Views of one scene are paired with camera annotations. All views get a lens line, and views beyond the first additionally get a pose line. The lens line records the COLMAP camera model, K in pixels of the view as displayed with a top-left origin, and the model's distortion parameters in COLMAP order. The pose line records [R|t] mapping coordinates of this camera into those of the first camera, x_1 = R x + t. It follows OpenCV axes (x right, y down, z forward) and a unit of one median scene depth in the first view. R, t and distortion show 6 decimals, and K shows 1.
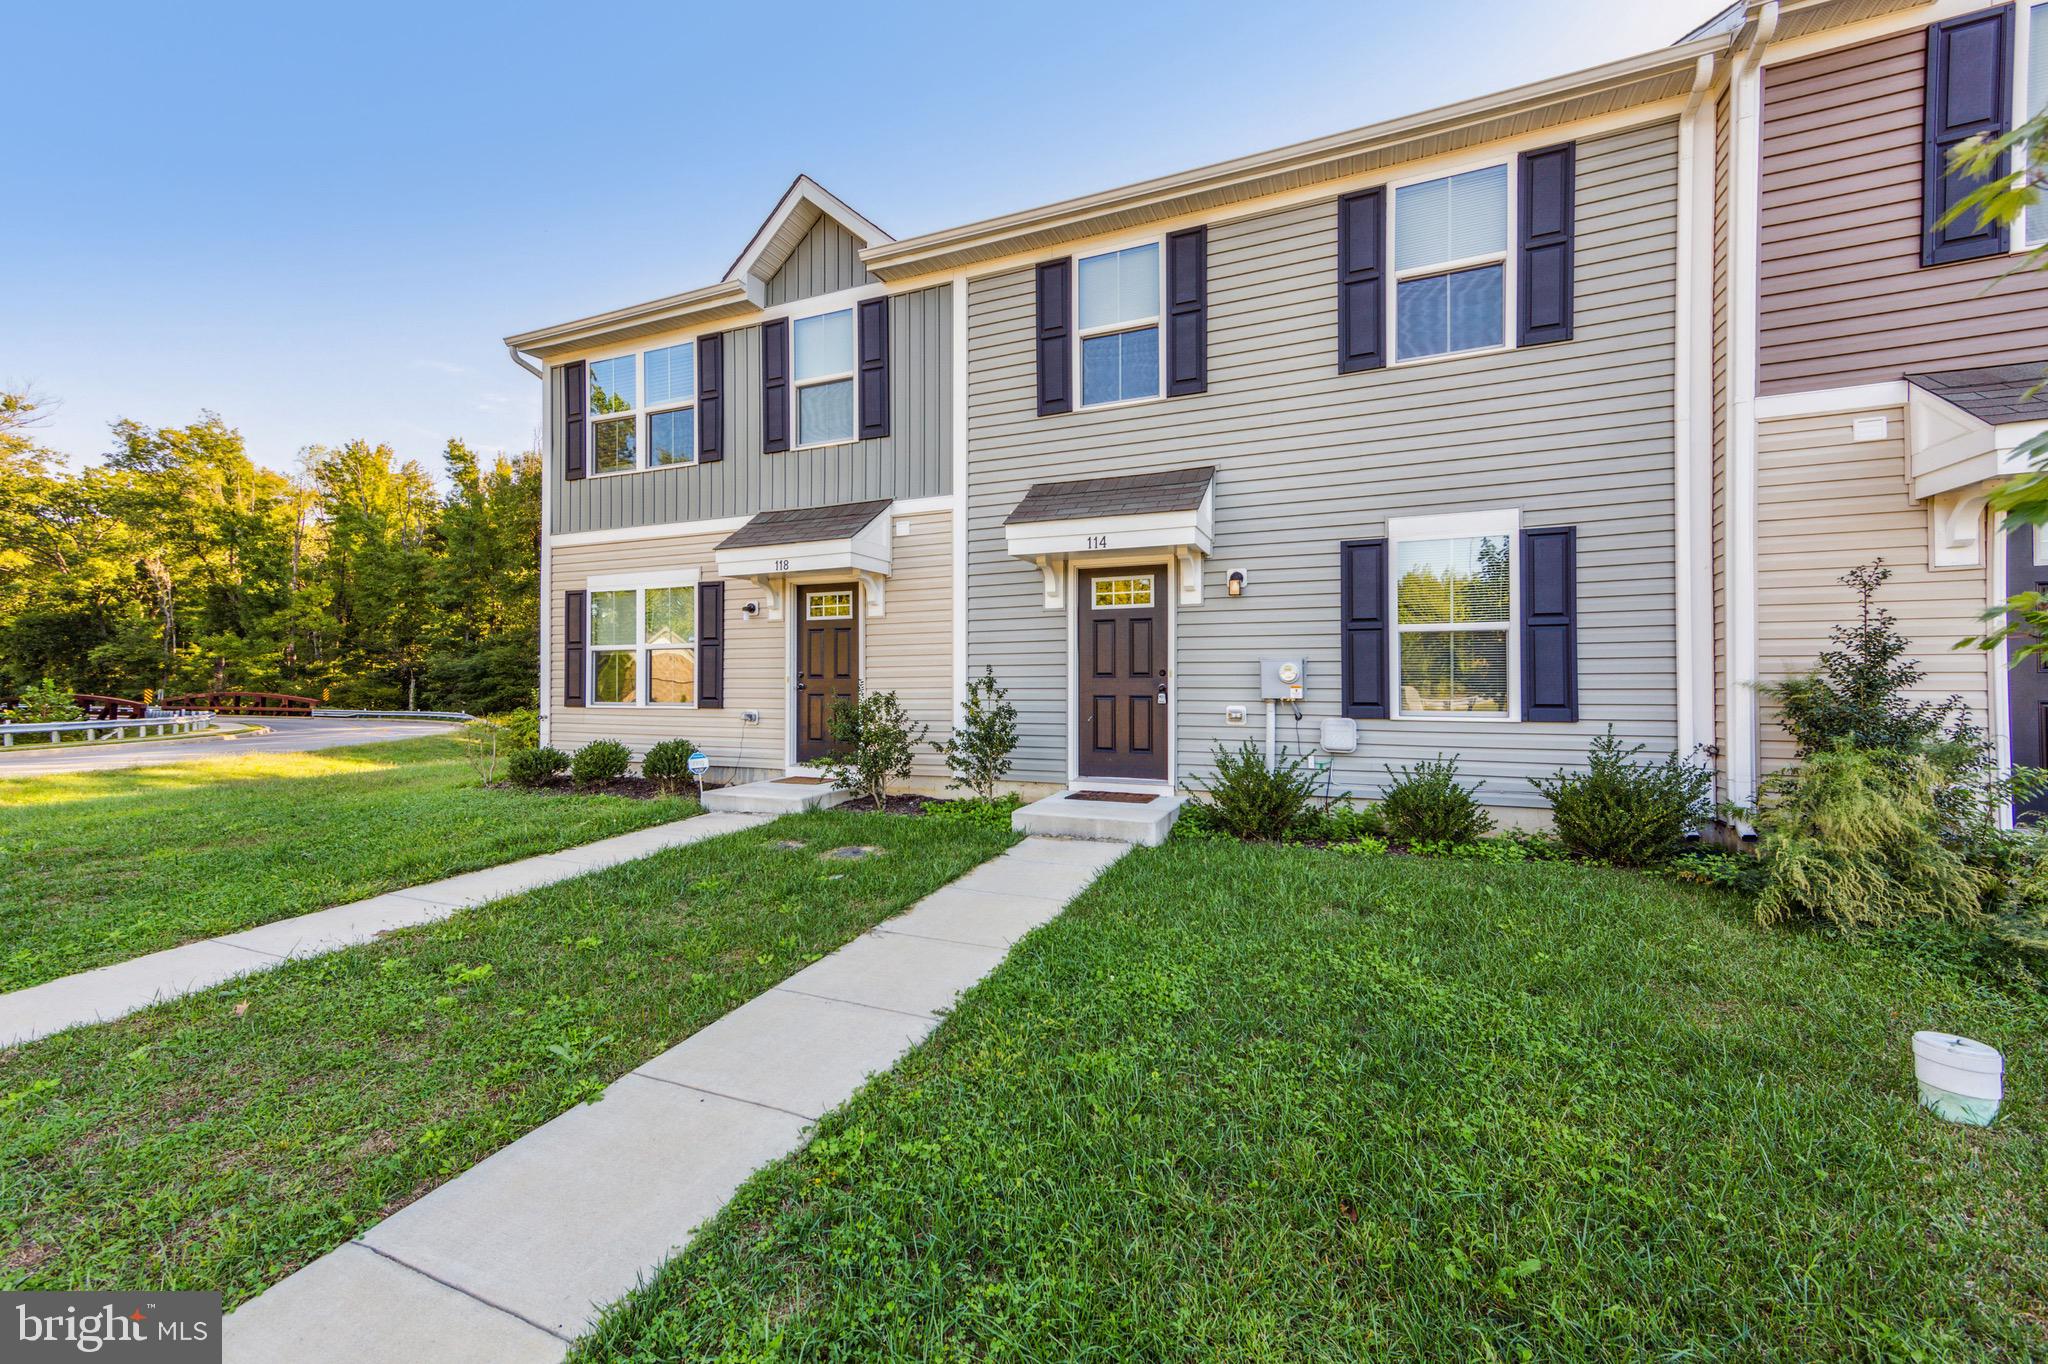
lens RADIAL K [[866.4, 0, 1026.0], [0, 866.4, 676.8], [0, 0, 1]] dist [0.014725, 0.001866]
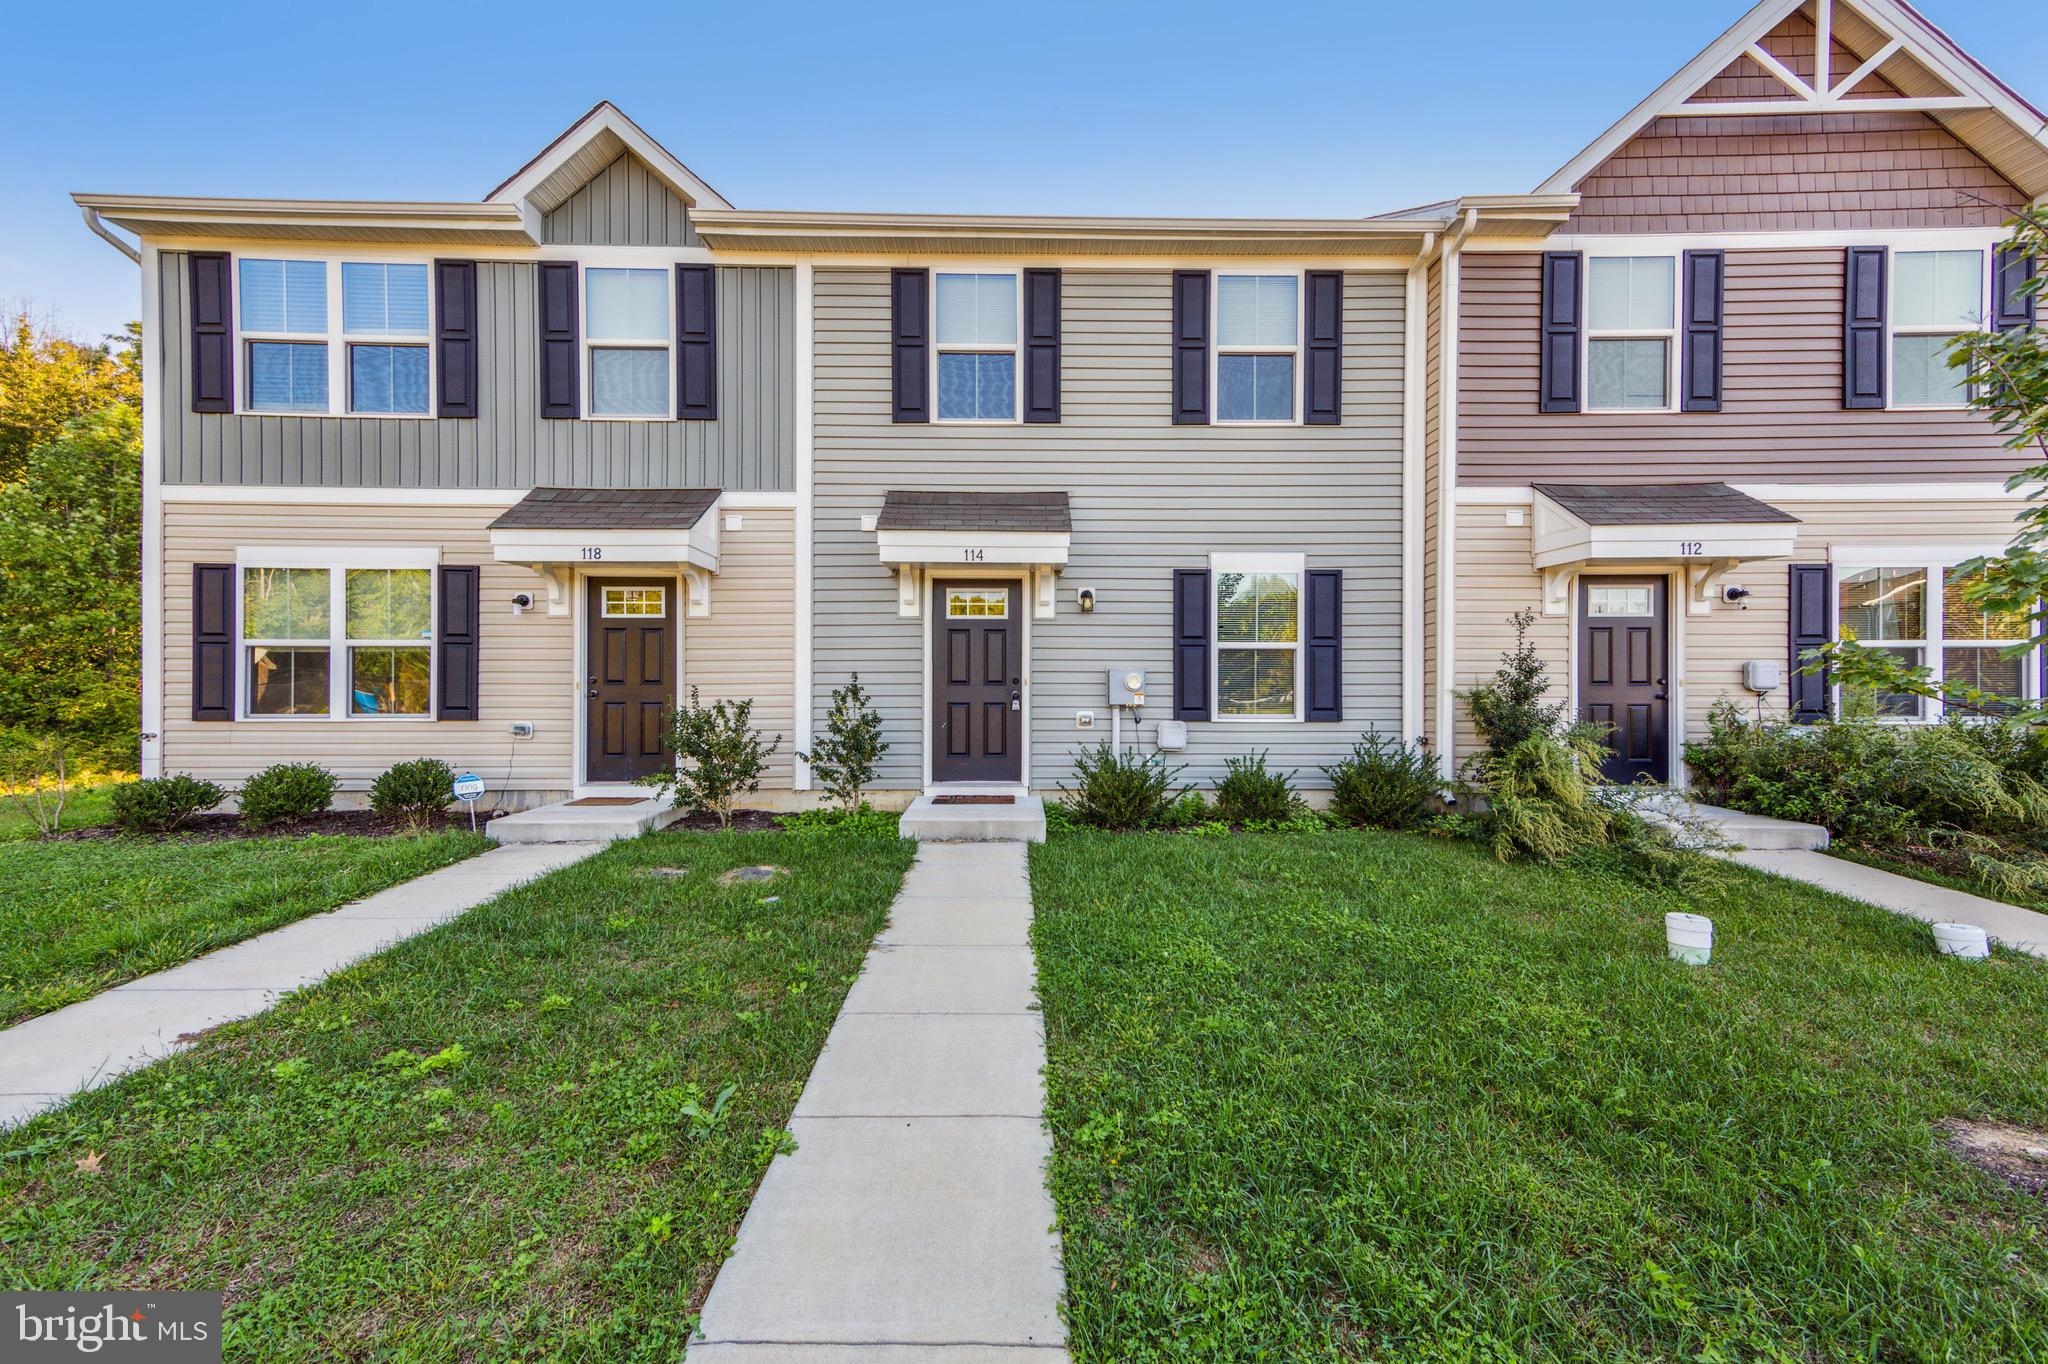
lens RADIAL K [[866.4, 0, 1034.0], [0, 866.4, 689.6], [0, 0, 1]] dist [0.014725, 0.001866]
pose [[0.901376, 0.002442, 0.433030, -0.308691], [-0.005793, 0.999963, 0.006418, -0.001373], [-0.432998, -0.008294, 0.901357, 0.034704]]
